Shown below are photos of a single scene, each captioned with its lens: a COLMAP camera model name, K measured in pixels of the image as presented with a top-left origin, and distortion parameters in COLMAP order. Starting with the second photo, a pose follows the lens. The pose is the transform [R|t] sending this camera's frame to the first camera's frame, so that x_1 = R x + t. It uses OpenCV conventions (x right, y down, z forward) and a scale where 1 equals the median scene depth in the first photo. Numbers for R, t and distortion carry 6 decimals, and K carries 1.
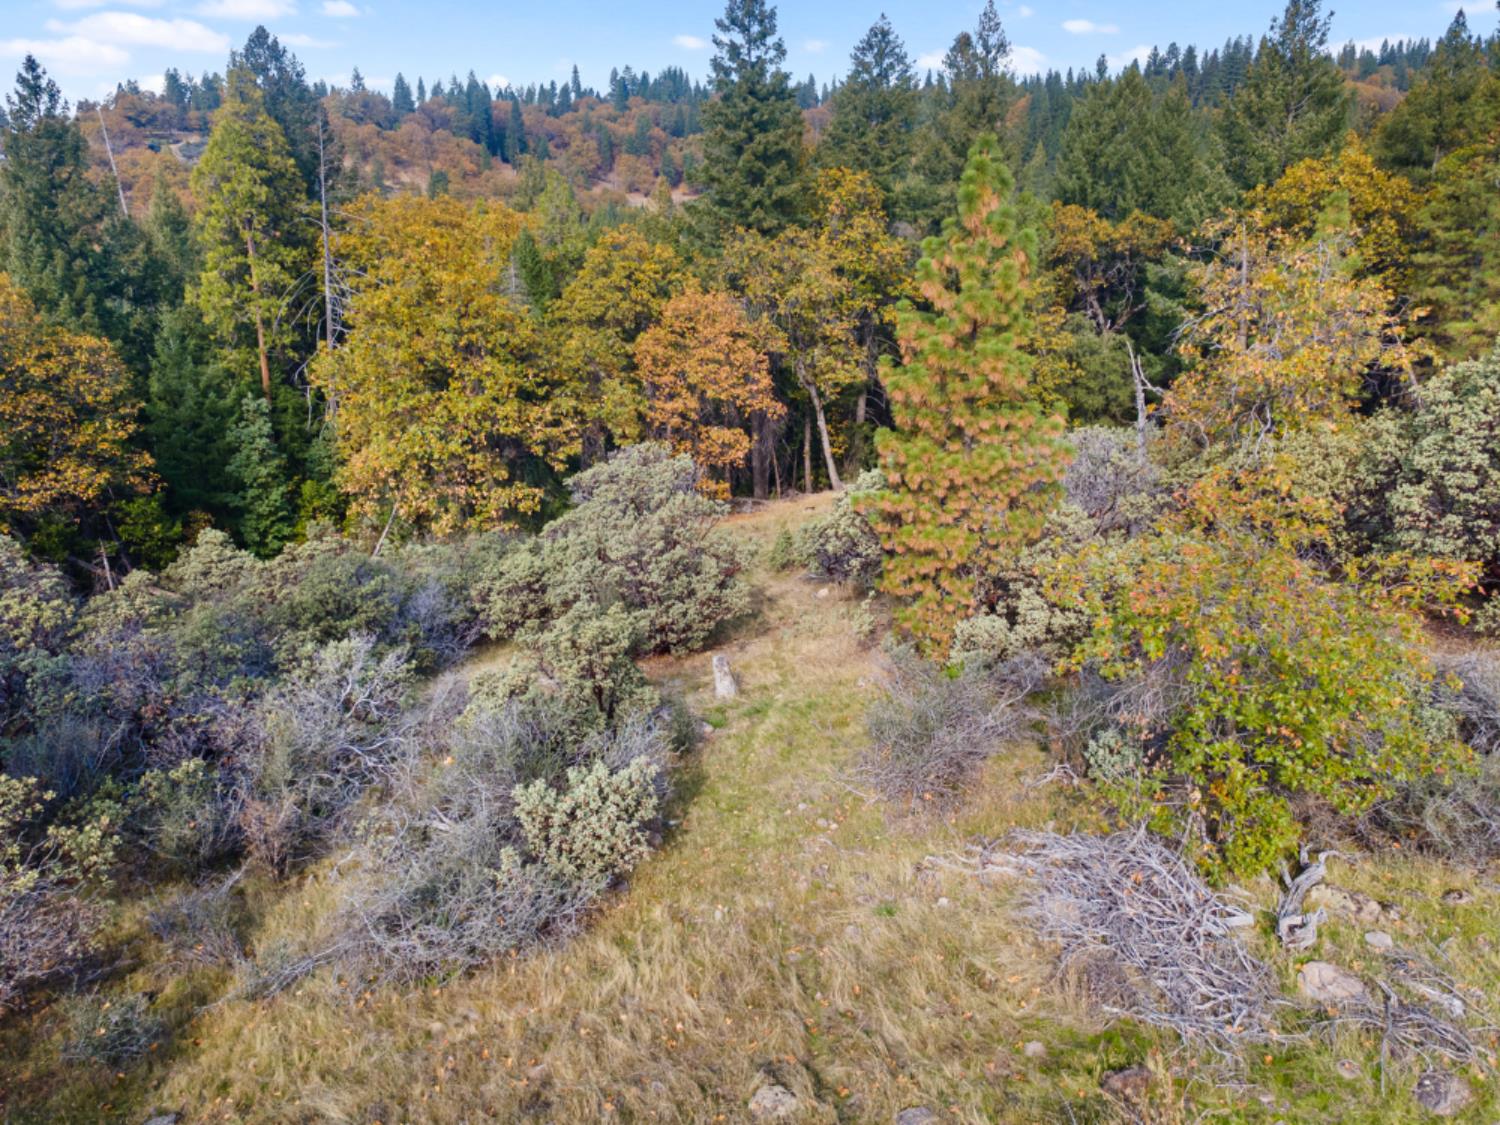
lens RADIAL K [[1028.7, 0, 750.0], [0, 1028.7, 562.5], [0, 0, 1]] dist [0.015830, 0.003433]
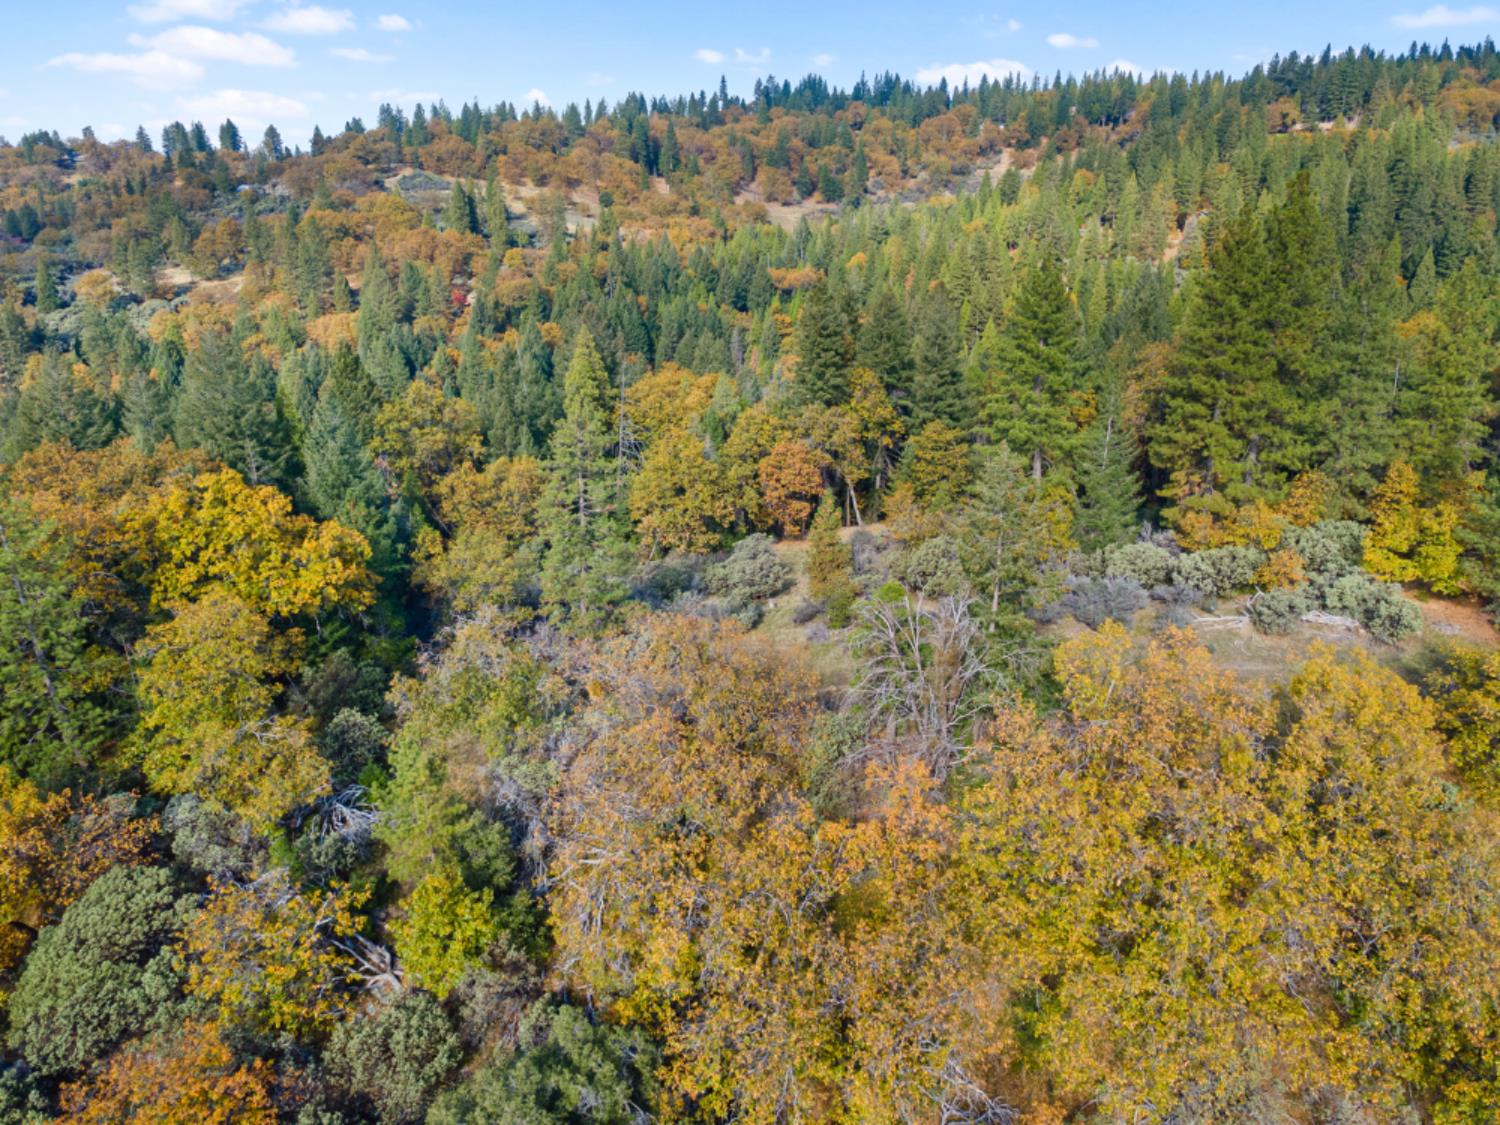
lens RADIAL K [[1059.7, 0, 750.0], [0, 1059.7, 562.5], [0, 0, 1]] dist [0.003166, 0.008418]
pose [[0.991645, 0.033516, -0.124570, 0.019566], [-0.029559, 0.999002, 0.033482, -0.009288], [0.125568, -0.029520, 0.991646, -0.154303]]
